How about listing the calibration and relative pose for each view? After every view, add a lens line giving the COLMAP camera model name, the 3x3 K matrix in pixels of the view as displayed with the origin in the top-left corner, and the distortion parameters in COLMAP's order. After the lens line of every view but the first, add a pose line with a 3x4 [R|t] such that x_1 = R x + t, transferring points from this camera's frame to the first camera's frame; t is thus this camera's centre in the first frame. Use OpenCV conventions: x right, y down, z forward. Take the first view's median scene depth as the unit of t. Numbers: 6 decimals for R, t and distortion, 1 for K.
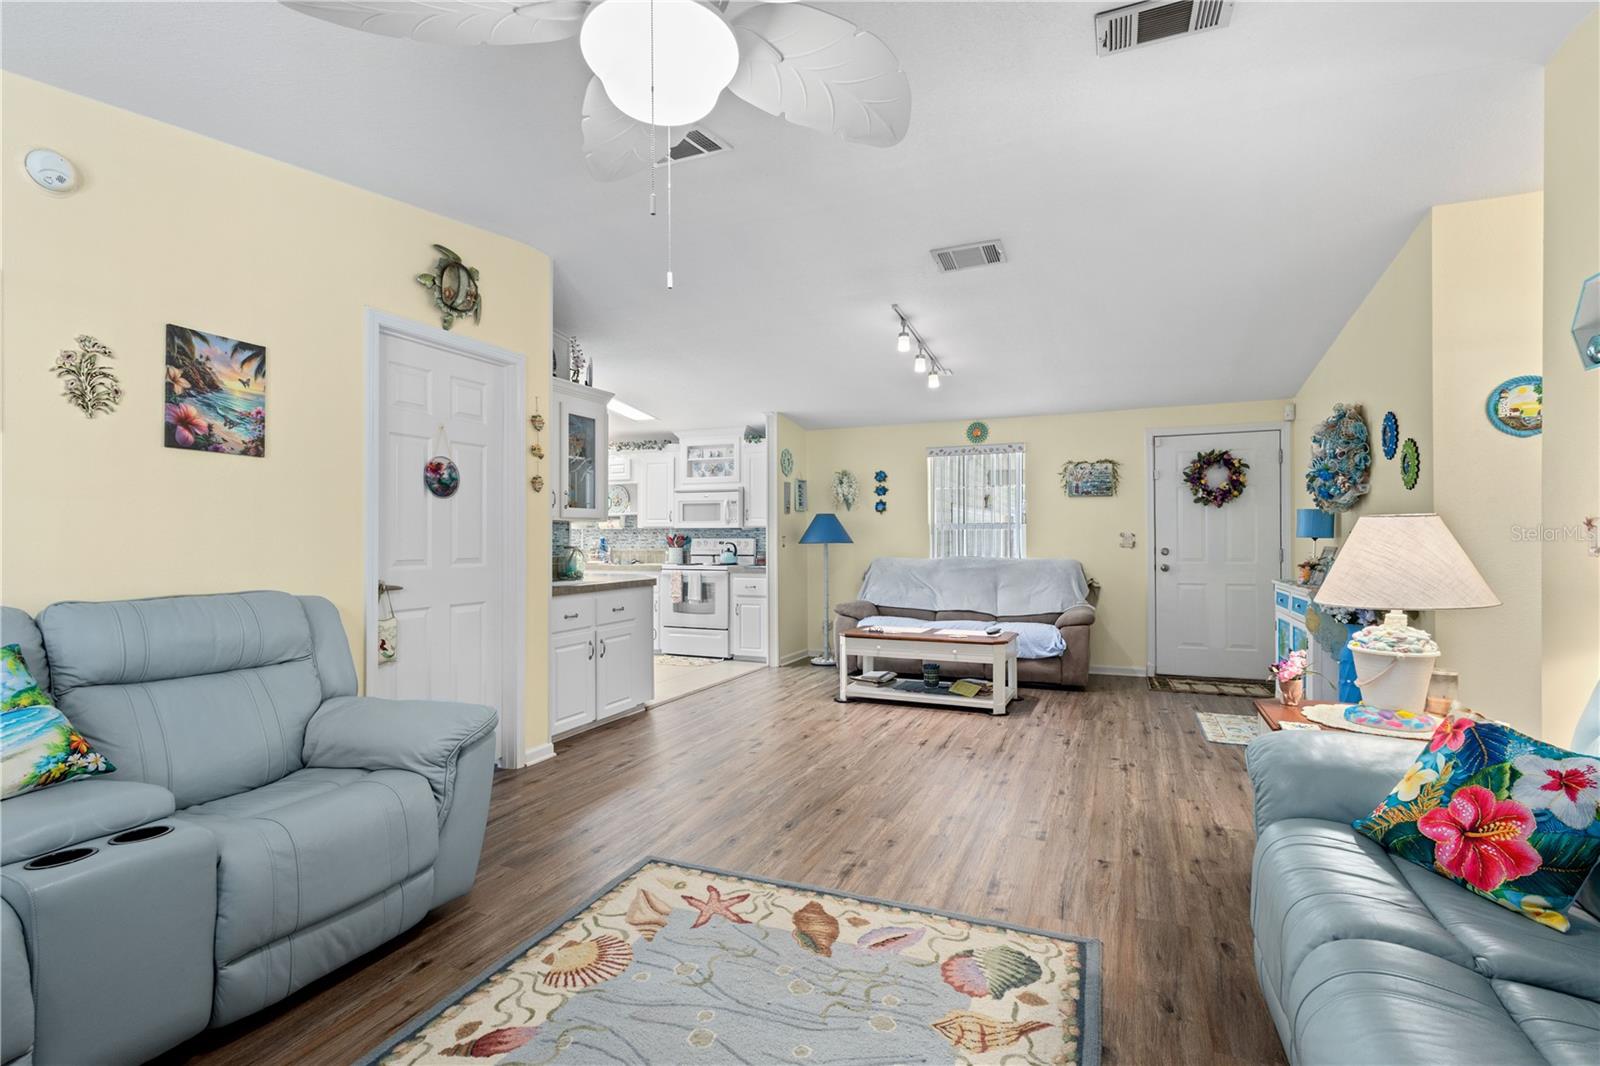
lens RADIAL K [[737.6, 0, 810.5], [0, 737.6, 538.6], [0, 0, 1]] dist [0.010849, -0.001425]
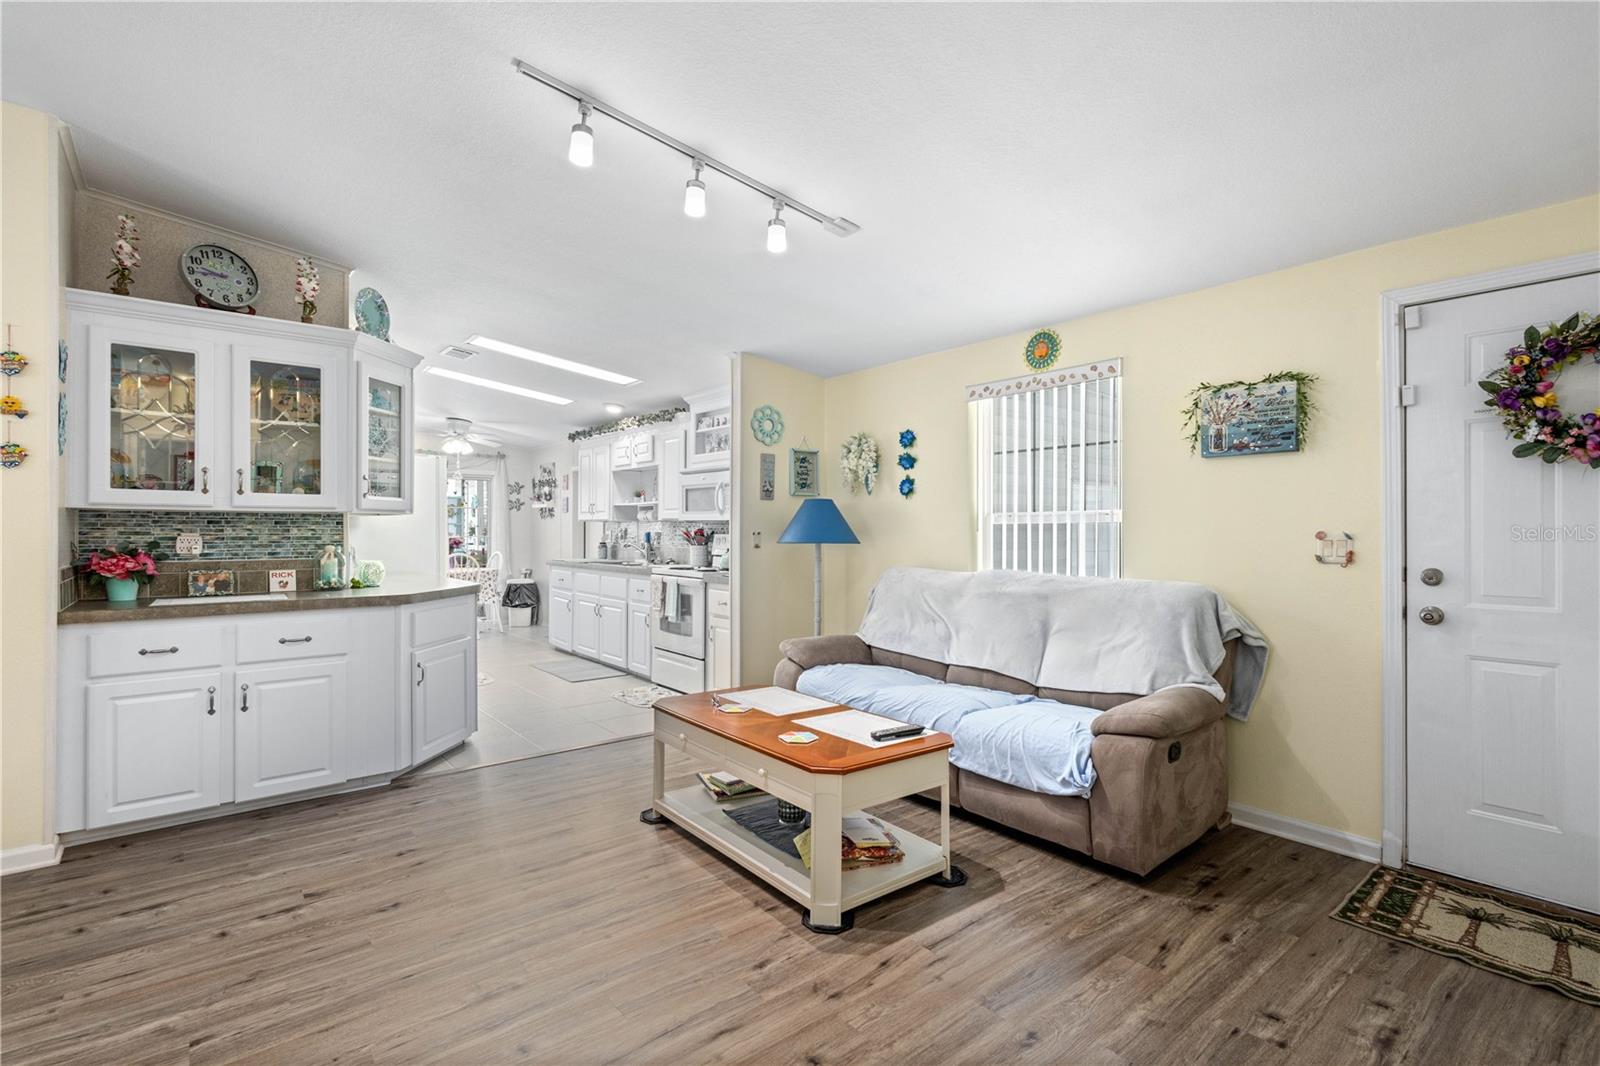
lens RADIAL K [[737.6, 0, 807.9], [0, 737.6, 531.9], [0, 0, 1]] dist [0.010849, -0.001425]
pose [[0.886203, 0.007056, -0.463243, 0.576508], [-0.005897, 0.999975, 0.003949, -0.012213], [0.463259, -0.000768, 0.886222, 0.737811]]
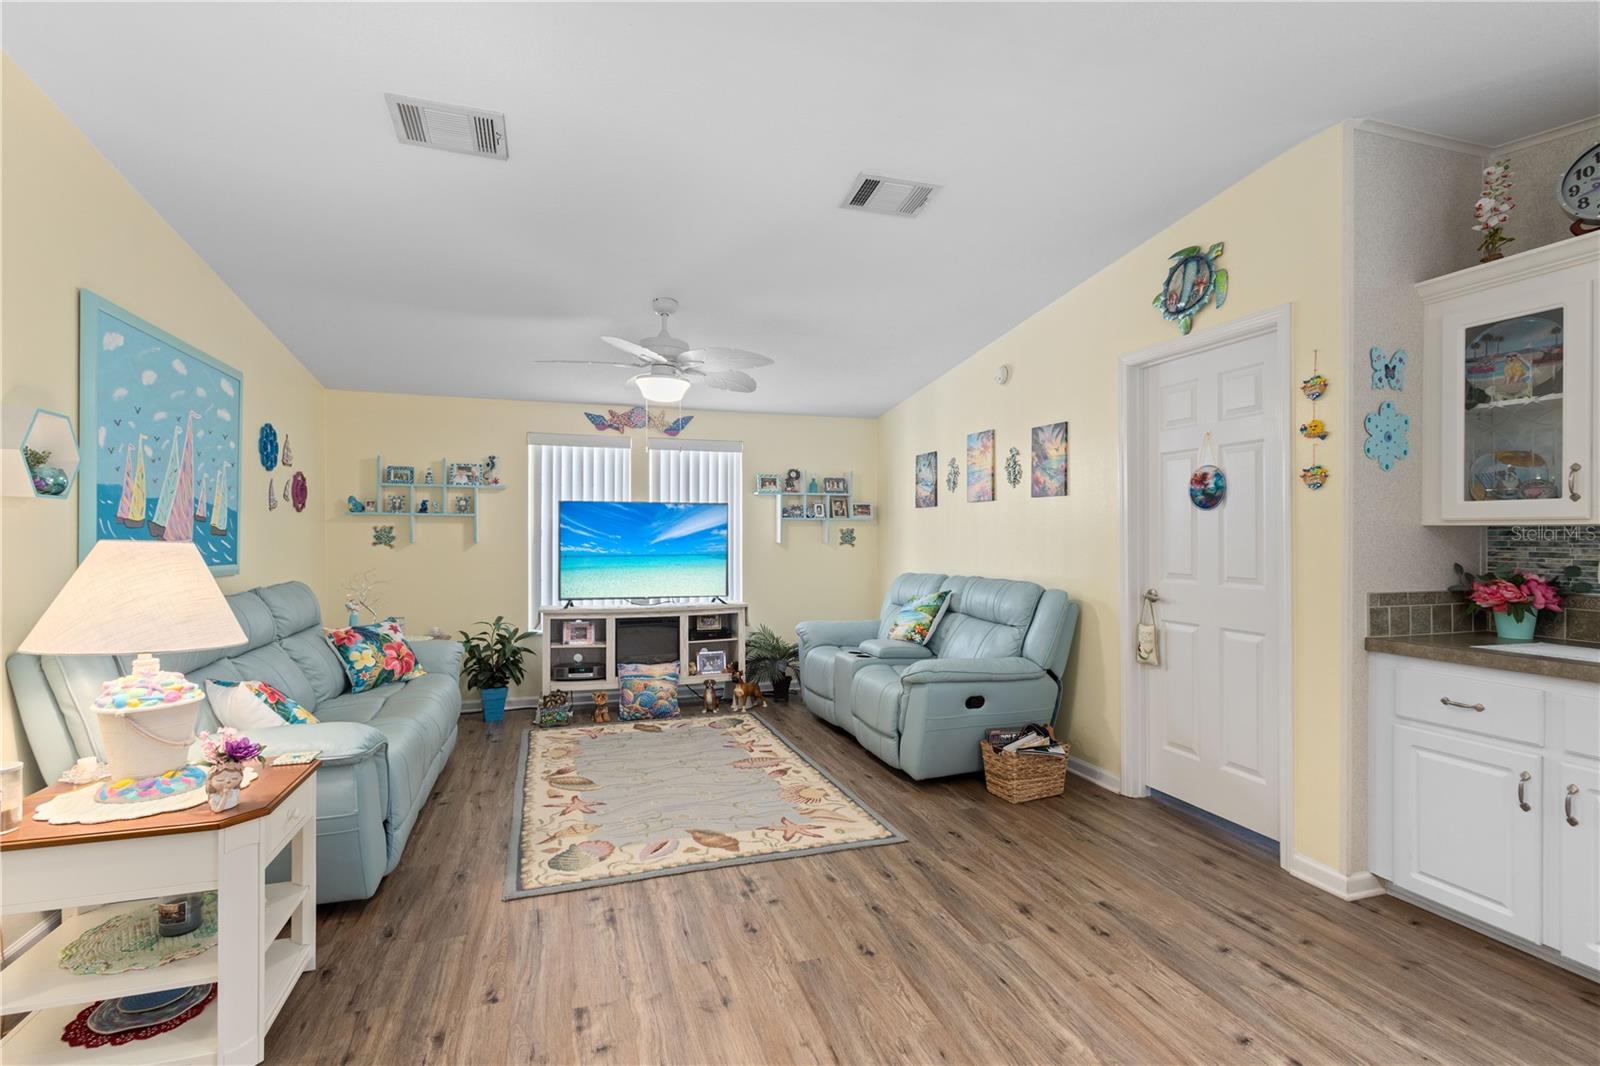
lens RADIAL K [[737.6, 0, 790.7], [0, 737.6, 535.7], [0, 0, 1]] dist [0.010849, -0.001425]
pose [[-0.760131, 0.002742, -0.649764, 0.444802], [0.000918, 0.999995, 0.003146, -0.022850], [0.649769, 0.001795, -0.760130, 1.205417]]
